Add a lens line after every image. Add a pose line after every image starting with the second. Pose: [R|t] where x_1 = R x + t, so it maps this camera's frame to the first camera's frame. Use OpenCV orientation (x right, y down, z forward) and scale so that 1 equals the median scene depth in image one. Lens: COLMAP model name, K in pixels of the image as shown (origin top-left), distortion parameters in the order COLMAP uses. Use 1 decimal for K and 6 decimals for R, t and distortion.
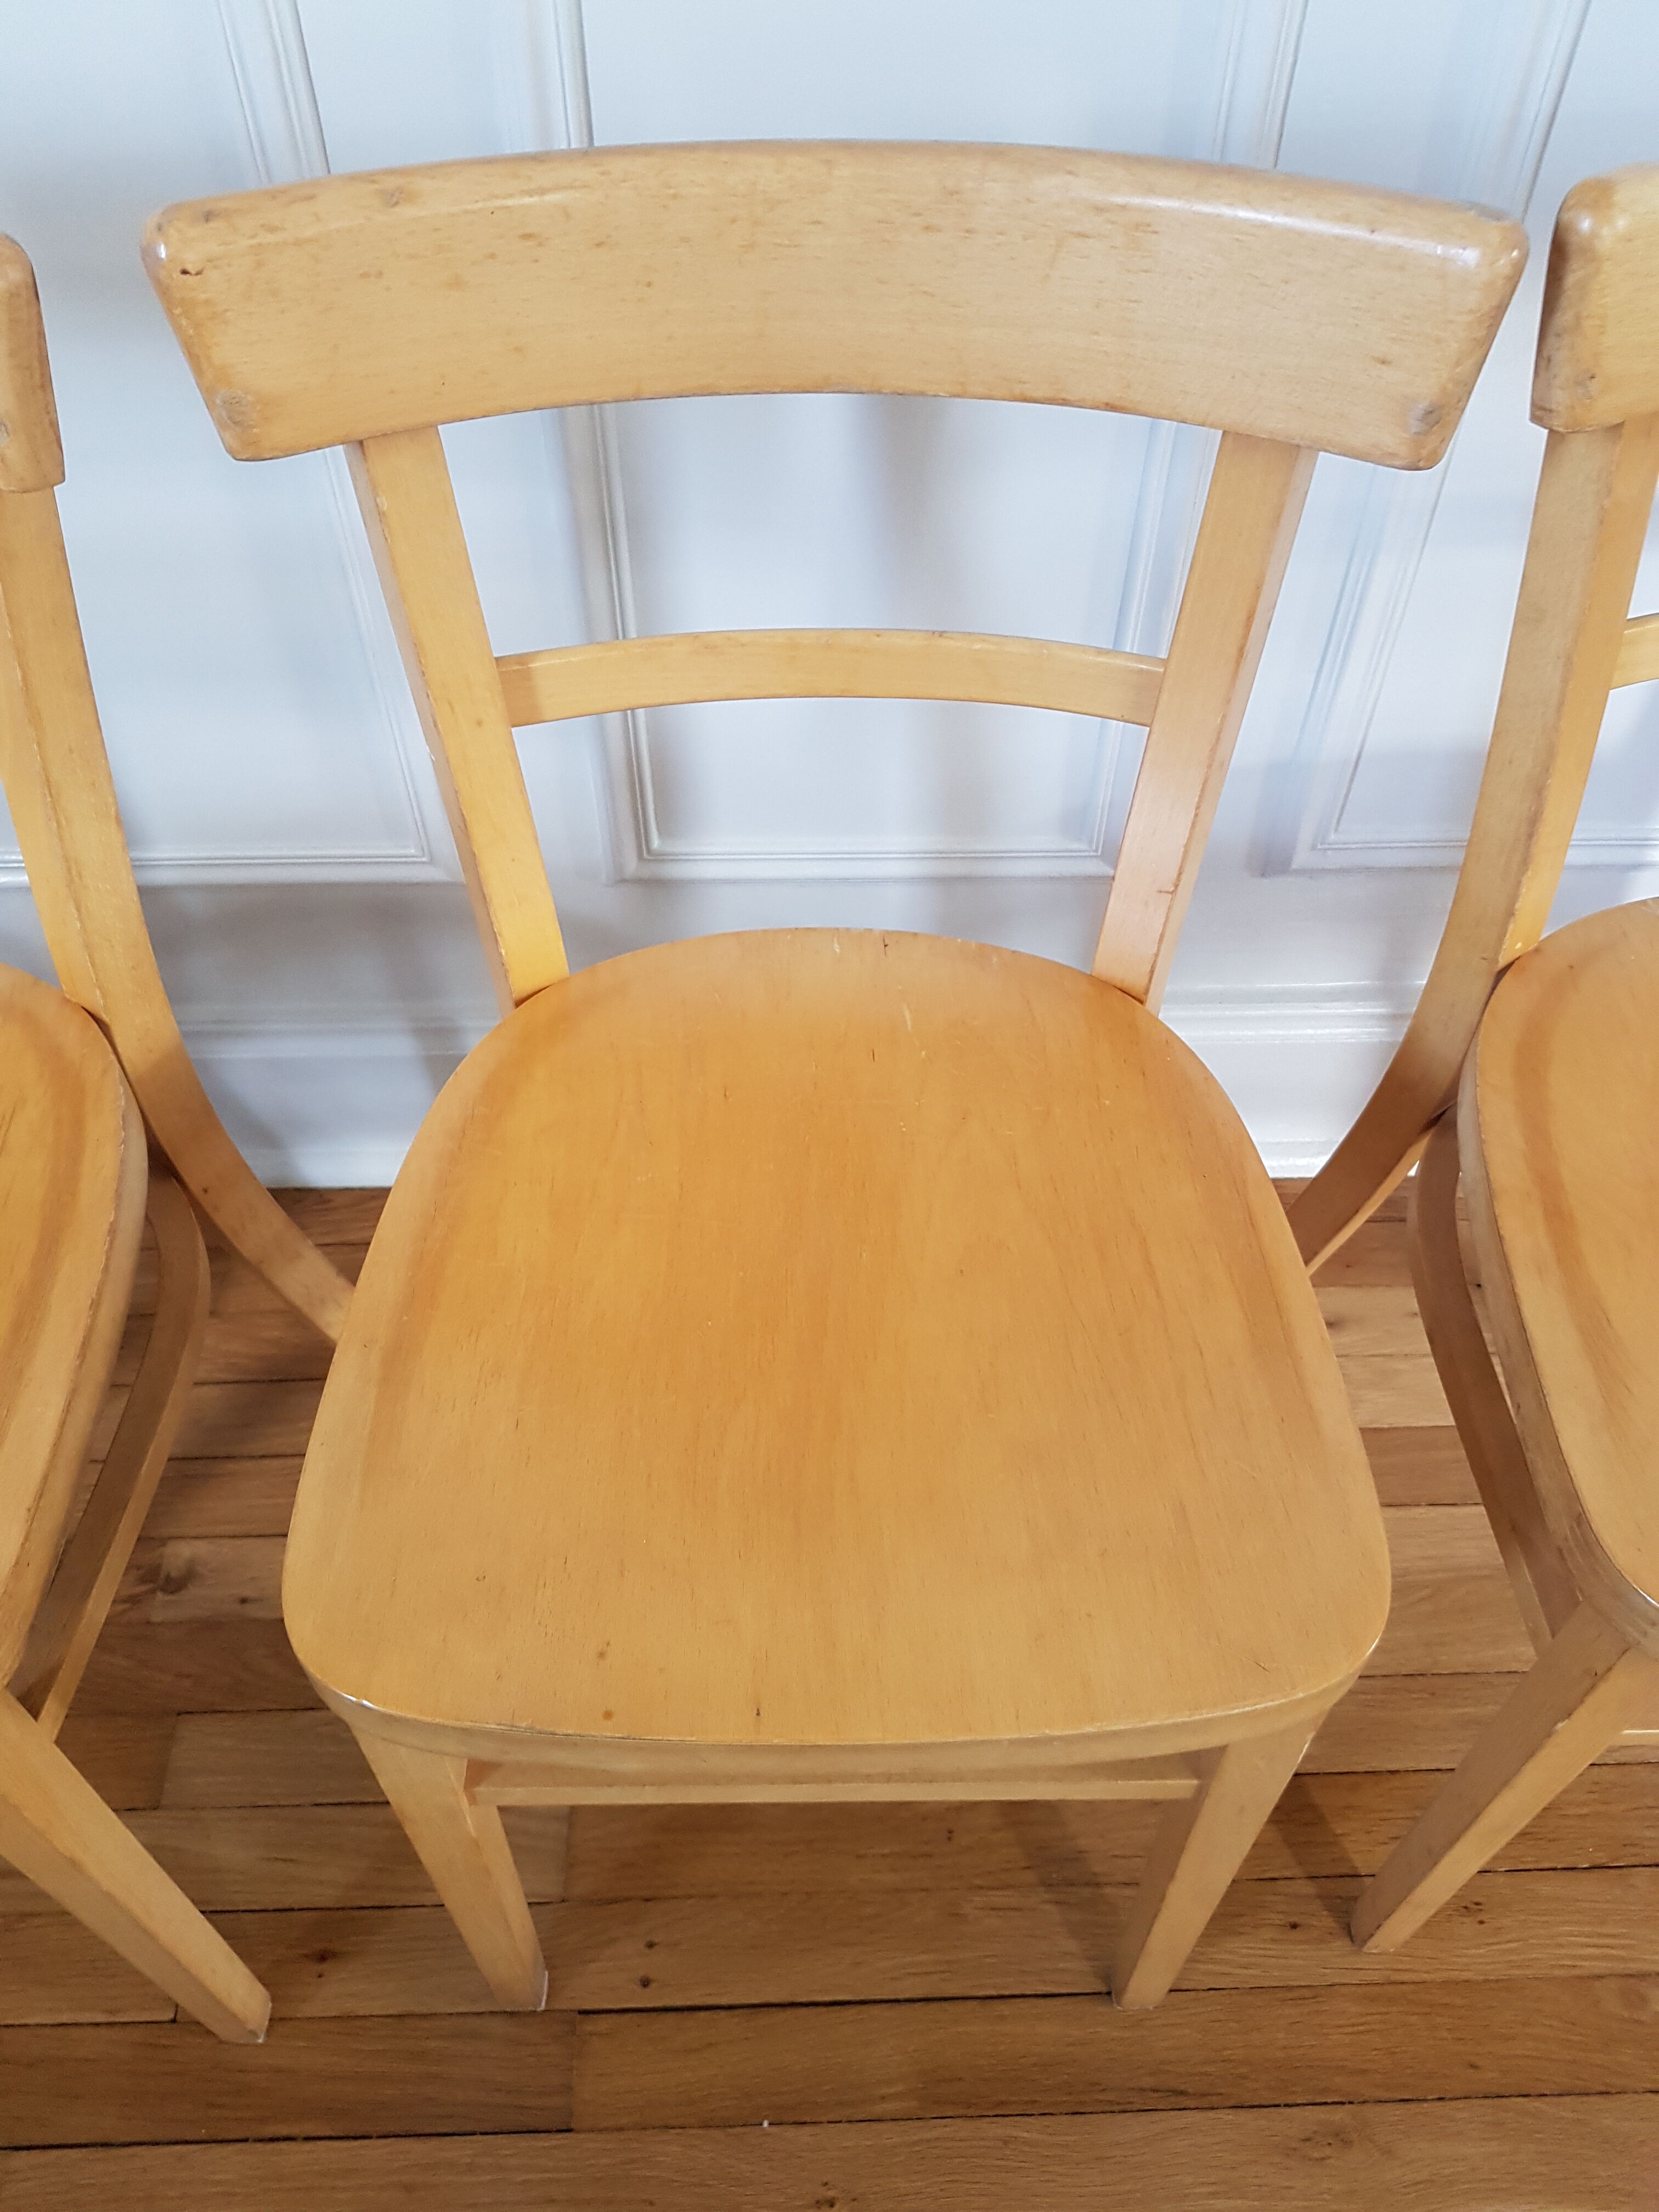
lens RADIAL K [[1762.3, 0, 855.3], [0, 1762.3, 1114.2], [0, 0, 1]] dist [0.023235, -0.036034]
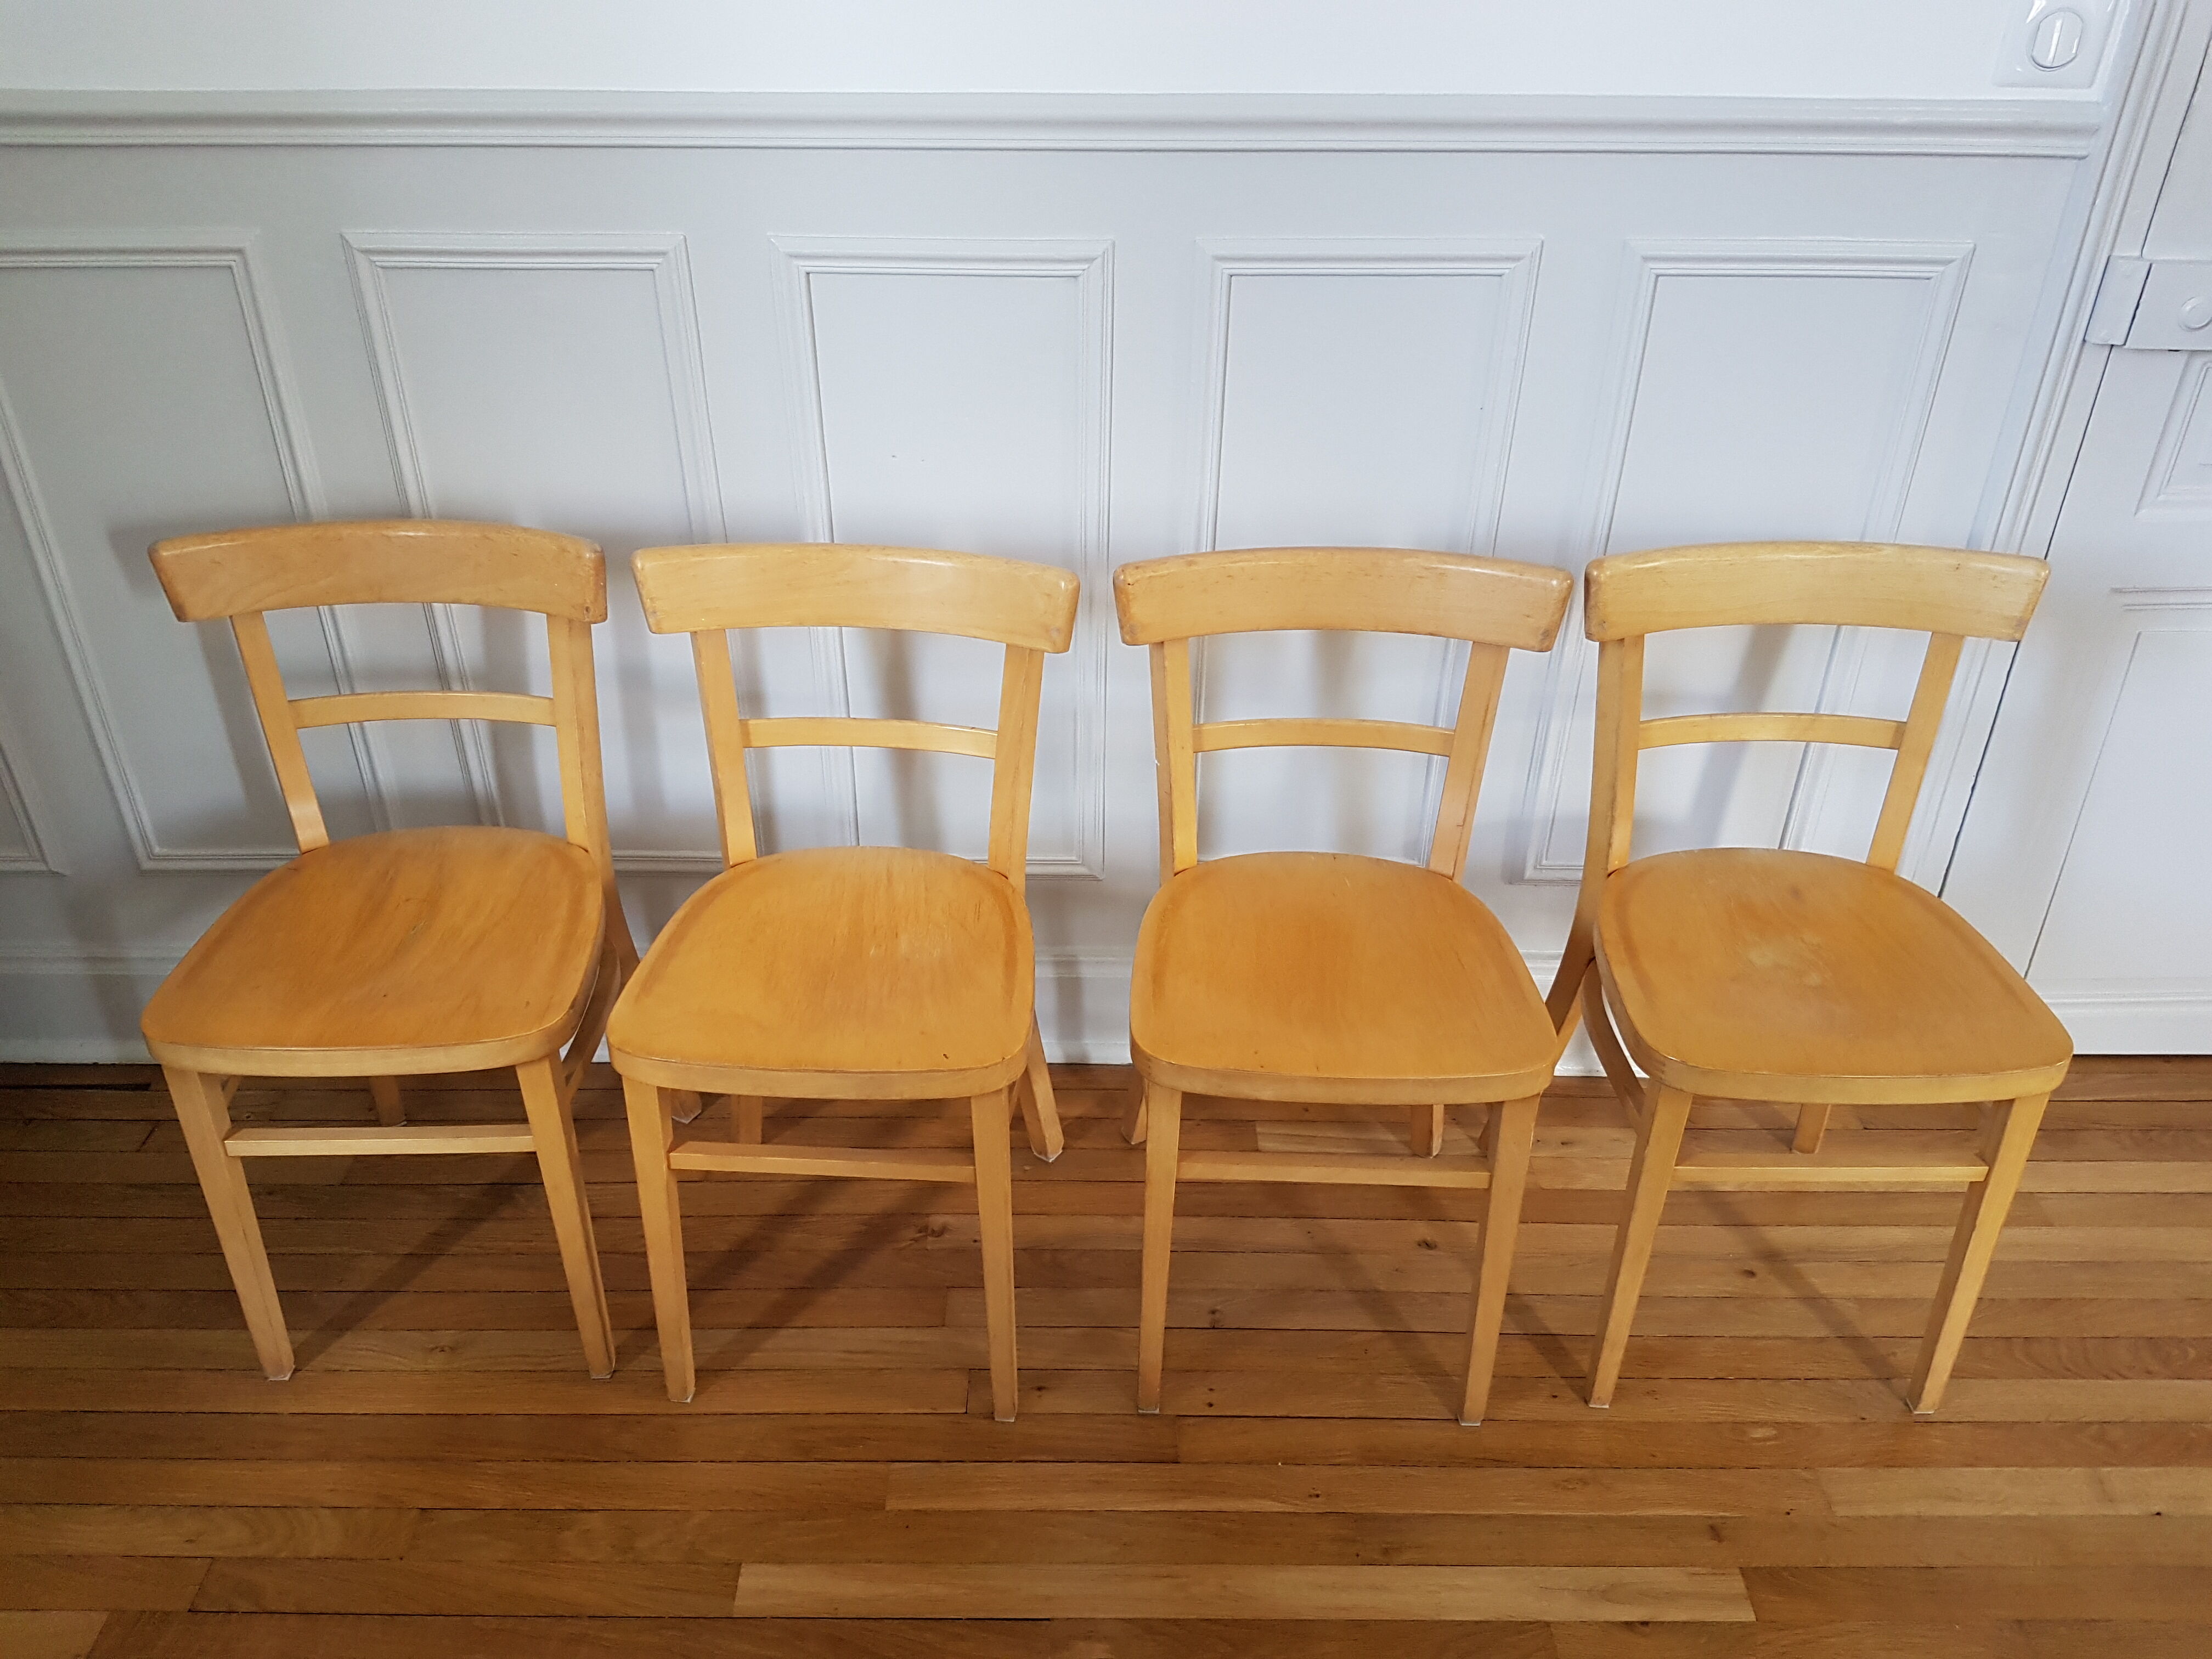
lens RADIAL K [[1762.3, 0, 1097.7], [0, 1762.3, 822.7], [0, 0, 1]] dist [0.023235, -0.036034]
pose [[0.999523, 0.013535, -0.027765, -0.193340], [-0.021862, 0.944995, -0.326354, 0.515442], [0.021821, 0.326805, 0.944840, -0.988152]]
